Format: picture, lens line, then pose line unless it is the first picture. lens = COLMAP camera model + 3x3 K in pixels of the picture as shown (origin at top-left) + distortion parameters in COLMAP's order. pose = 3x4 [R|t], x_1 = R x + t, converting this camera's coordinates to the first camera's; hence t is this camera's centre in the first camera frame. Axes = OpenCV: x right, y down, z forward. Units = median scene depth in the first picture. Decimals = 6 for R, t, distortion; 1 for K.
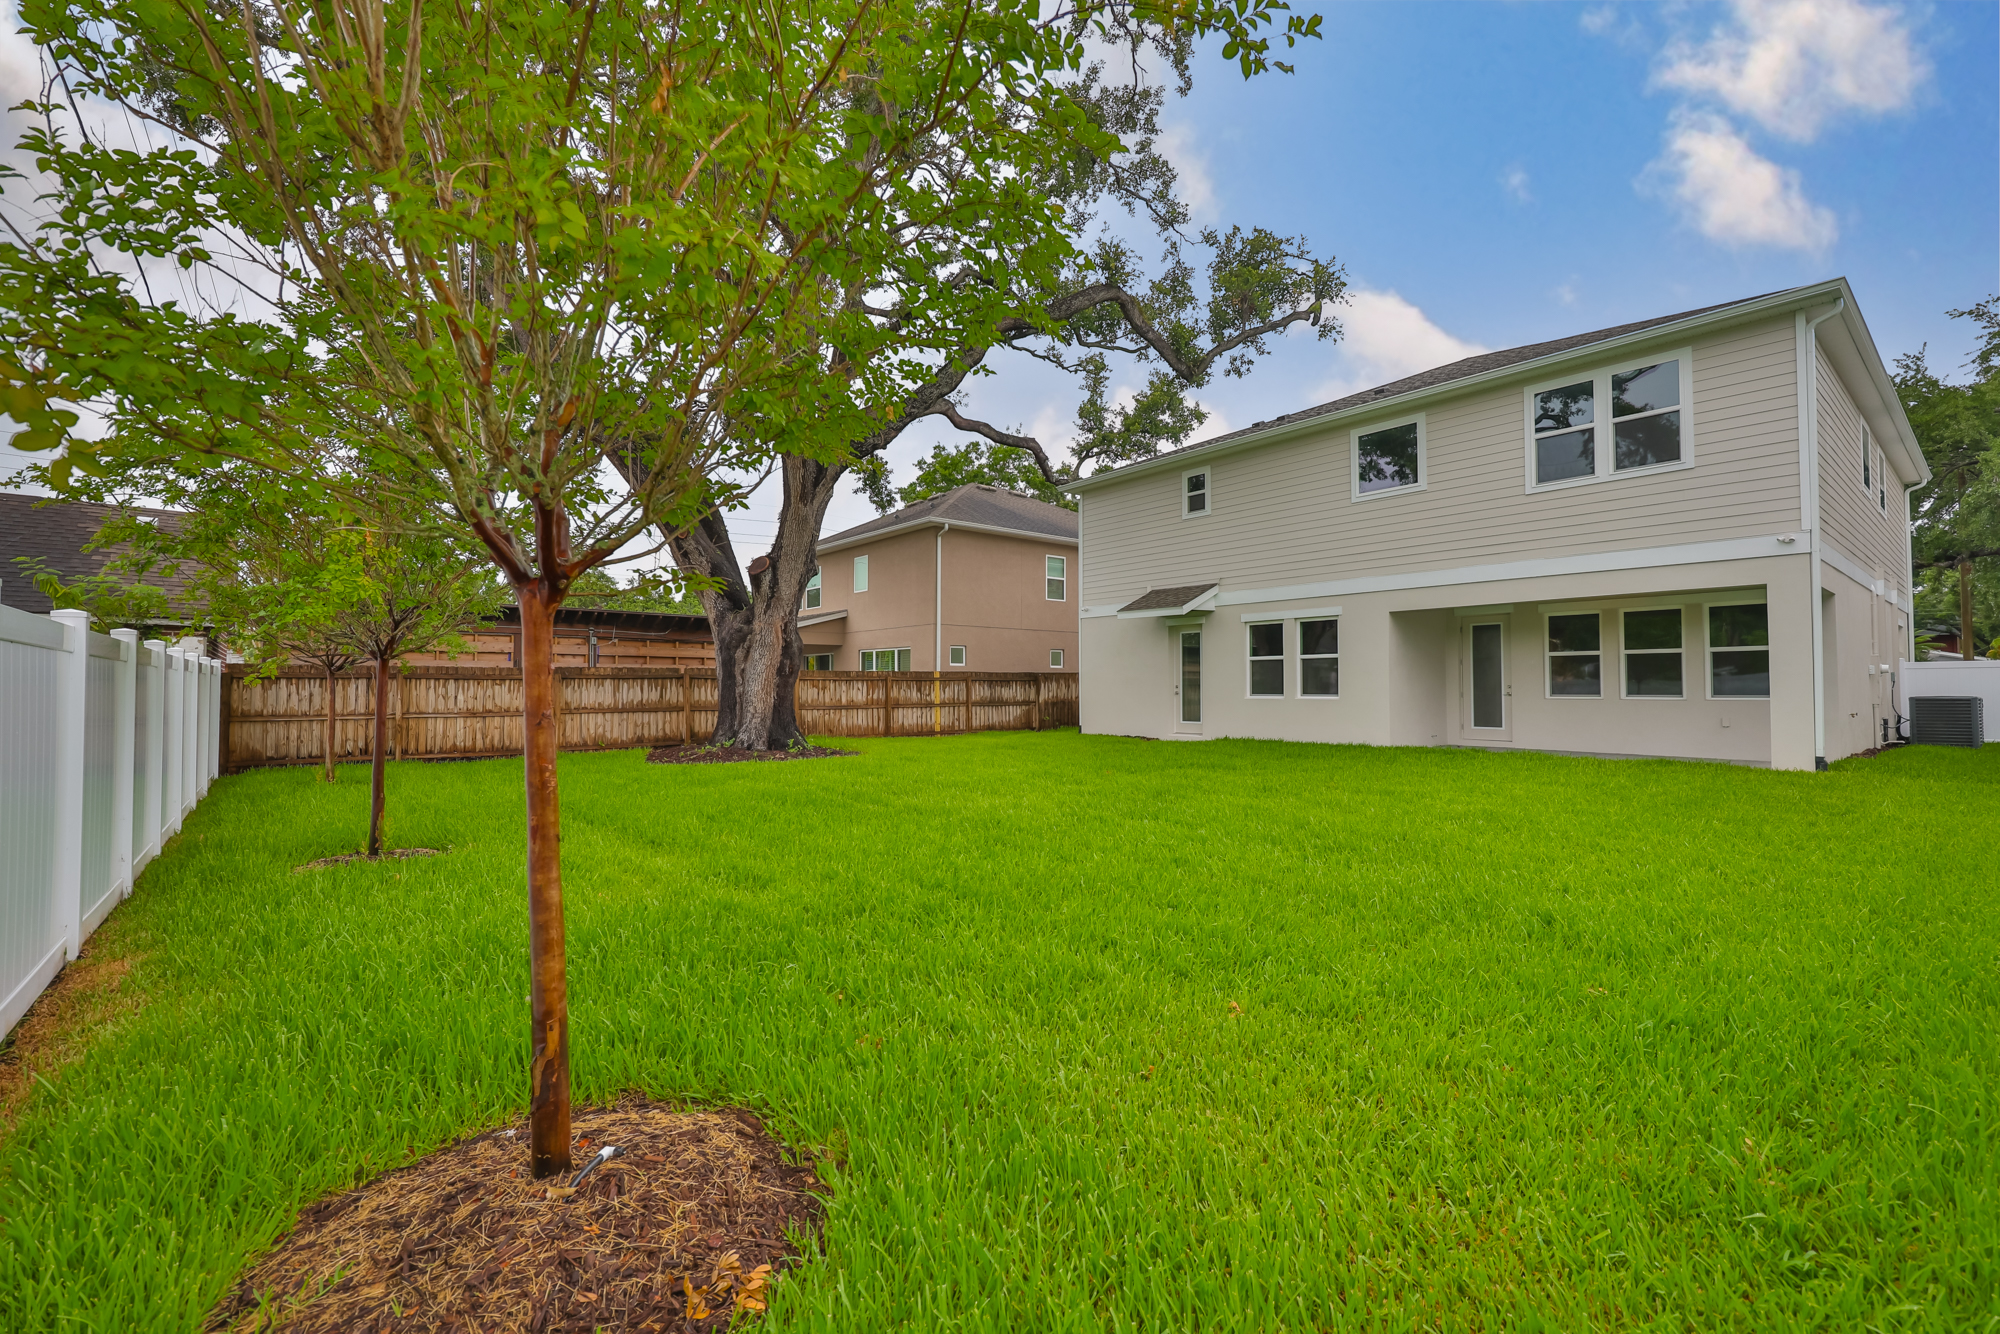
lens RADIAL K [[852.3, 0, 999.1], [0, 852.3, 664.4], [0, 0, 1]] dist [-0.000327, 0.000416]
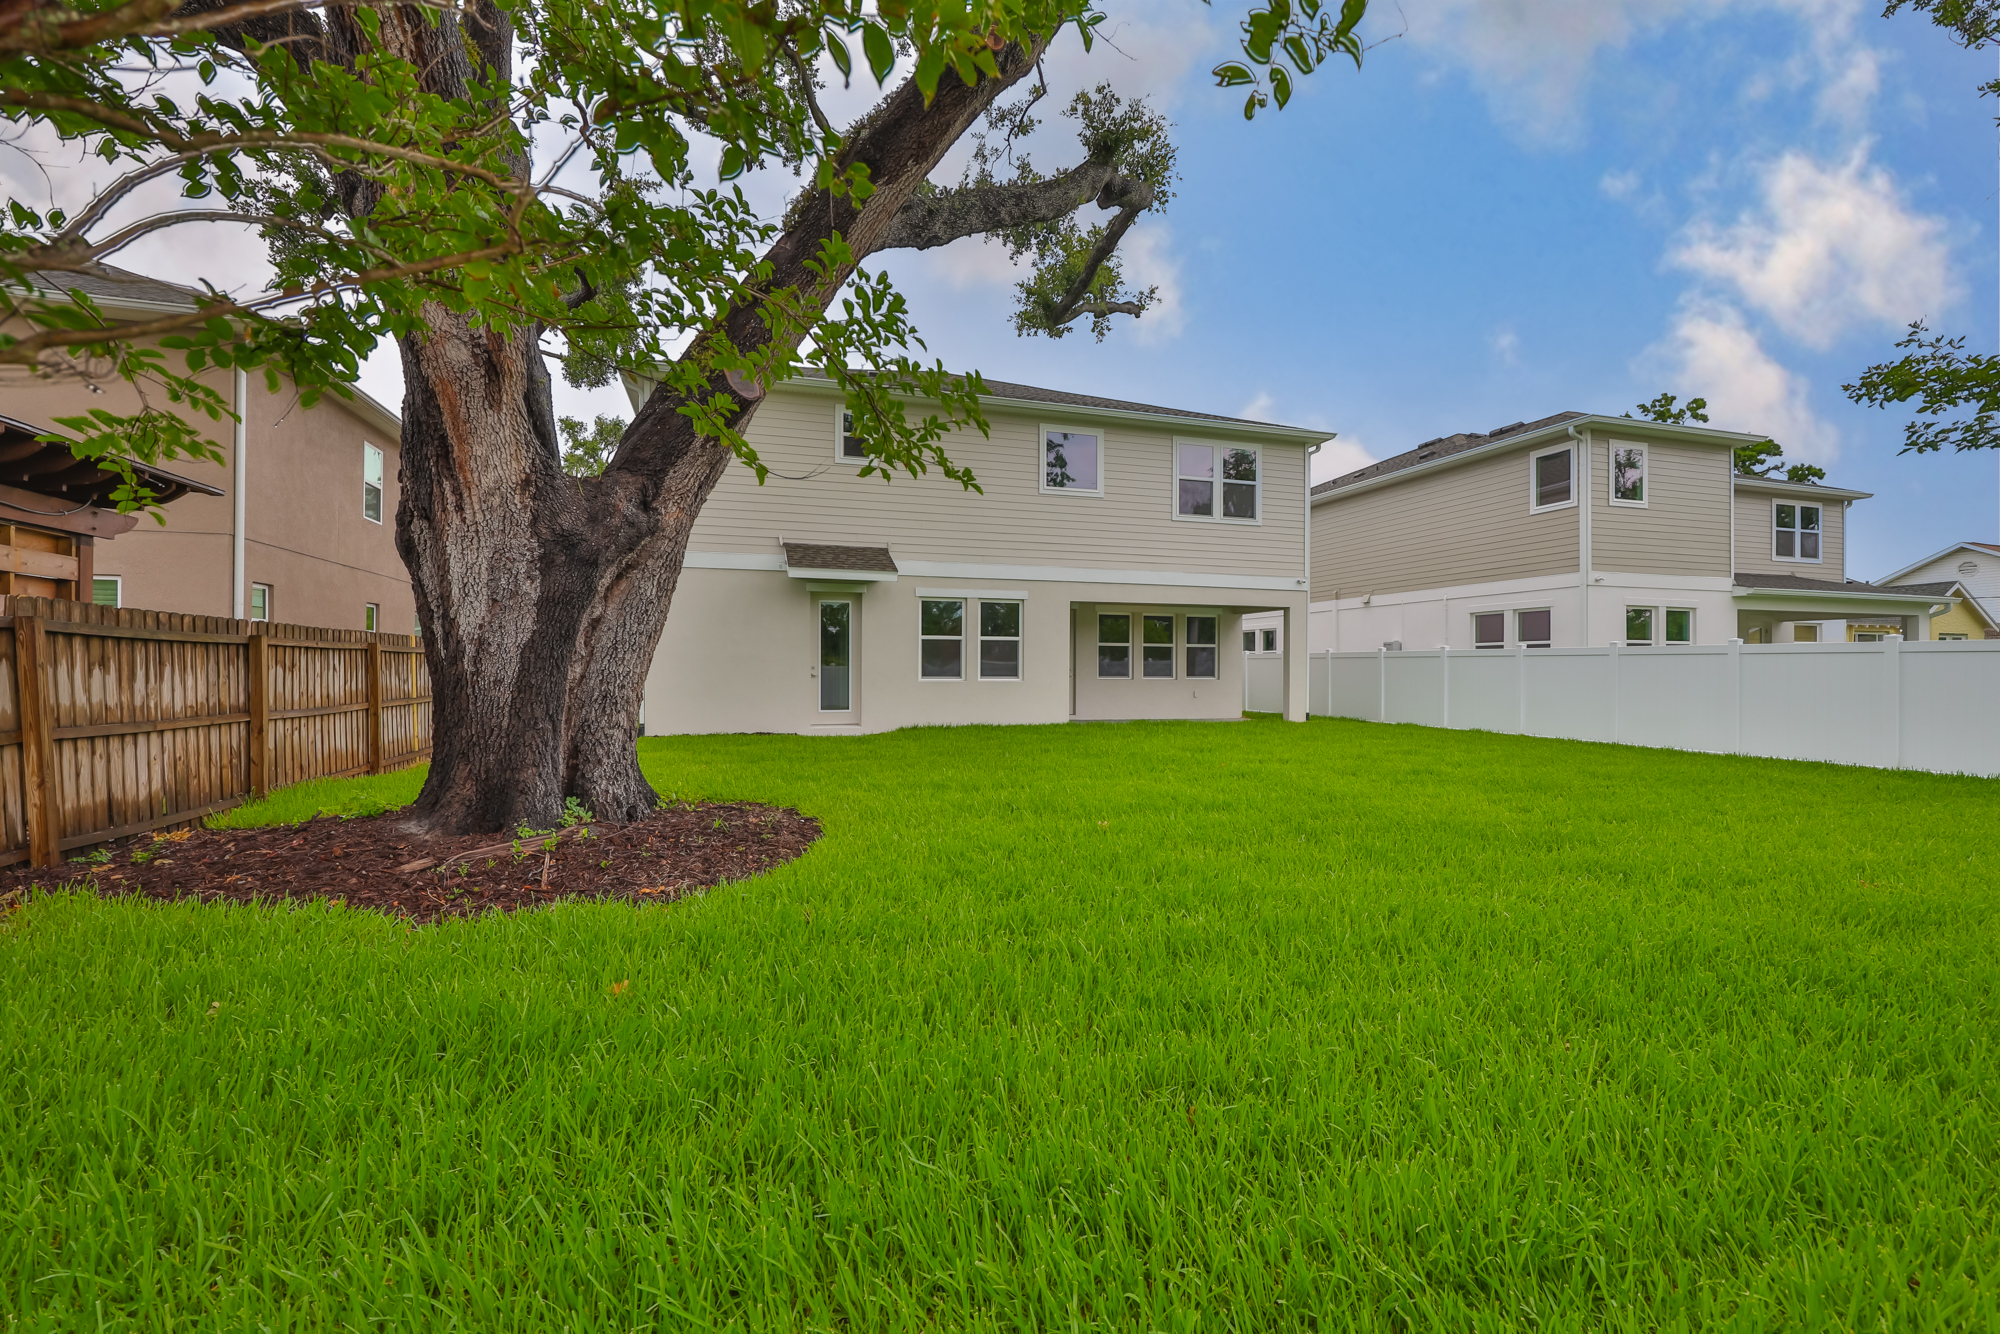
lens RADIAL K [[837.2, 0, 981.4], [0, 837.2, 666.5], [0, 0, 1]] dist [0.000344, 0.000274]
pose [[0.387412, 0.004913, 0.921894, -0.531320], [-0.031766, 0.999463, 0.008023, 0.015890], [-0.921359, -0.032393, 0.387360, 0.626201]]
